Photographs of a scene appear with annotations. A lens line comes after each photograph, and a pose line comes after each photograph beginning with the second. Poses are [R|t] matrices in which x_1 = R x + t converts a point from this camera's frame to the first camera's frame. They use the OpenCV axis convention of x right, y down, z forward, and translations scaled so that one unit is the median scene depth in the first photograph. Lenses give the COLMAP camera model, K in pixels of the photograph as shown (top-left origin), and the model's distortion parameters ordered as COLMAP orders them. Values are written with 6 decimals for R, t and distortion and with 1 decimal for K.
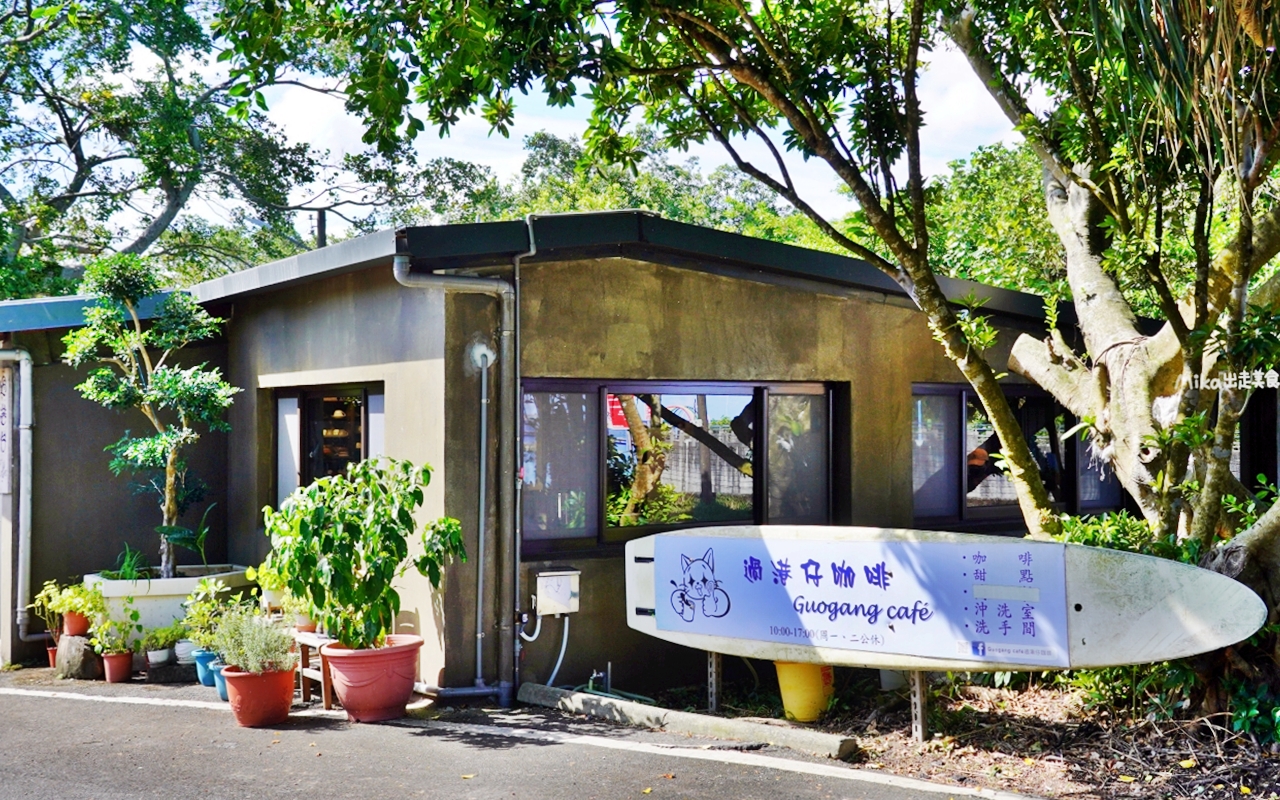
lens RADIAL K [[1356.2, 0, 639.0], [0, 1356.2, 401.3], [0, 0, 1]] dist [-0.010882, 0.000000]
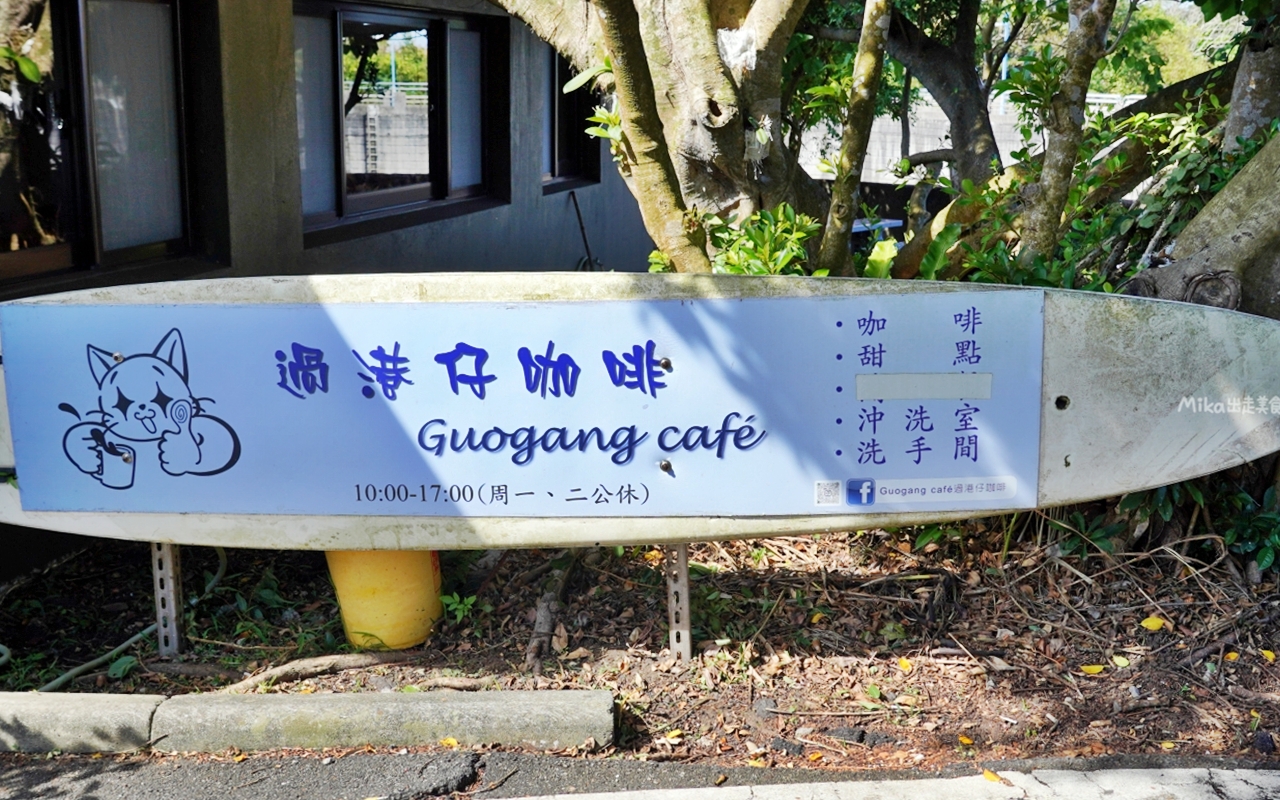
lens RADIAL K [[1356.2, 0, 640.3], [0, 1356.2, 394.1], [0, 0, 1]] dist [-0.010882, 0.000000]
pose [[0.742613, -0.134348, 0.656107, -0.145342], [-0.029587, 0.972135, 0.232548, 0.022611], [-0.669067, -0.192106, 0.717945, 0.635817]]
